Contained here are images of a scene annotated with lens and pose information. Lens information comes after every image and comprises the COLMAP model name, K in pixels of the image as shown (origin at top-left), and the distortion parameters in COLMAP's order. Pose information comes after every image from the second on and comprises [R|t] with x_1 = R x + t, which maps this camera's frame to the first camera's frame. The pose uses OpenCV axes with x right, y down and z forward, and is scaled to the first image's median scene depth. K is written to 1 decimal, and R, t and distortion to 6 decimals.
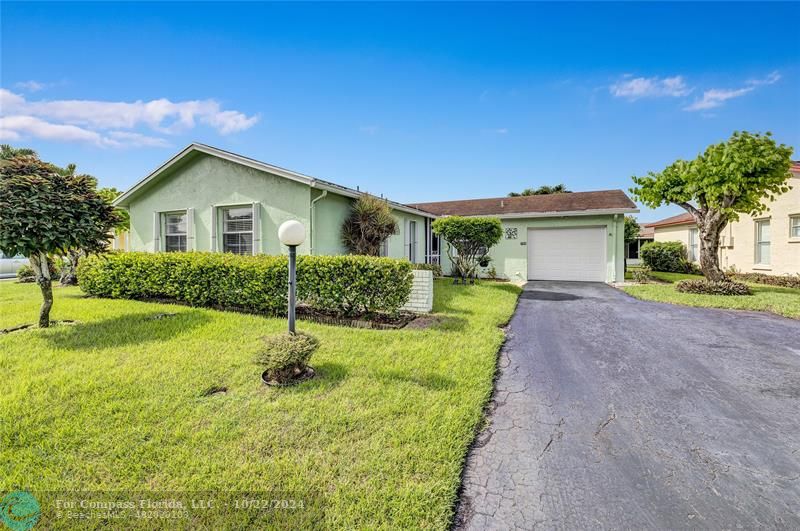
lens RADIAL K [[338.6, 0, 401.1], [0, 338.6, 260.7], [0, 0, 1]] dist [0.000881, -0.000681]
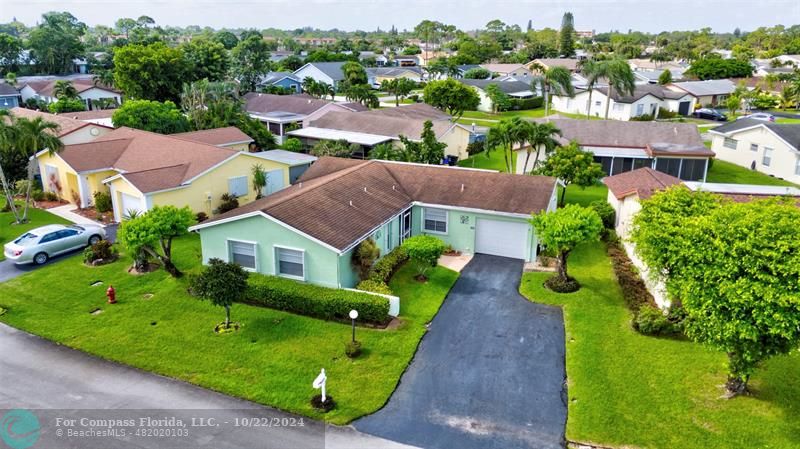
lens RADIAL K [[596.1, 0, 399.2], [0, 596.1, 226.9], [0, 0, 1]] dist [0.048940, -0.028612]
pose [[0.998696, -0.021179, 0.046458, -0.092341], [0.006443, 0.954914, 0.296813, -1.876155], [-0.050650, -0.296126, 0.953805, -3.083085]]
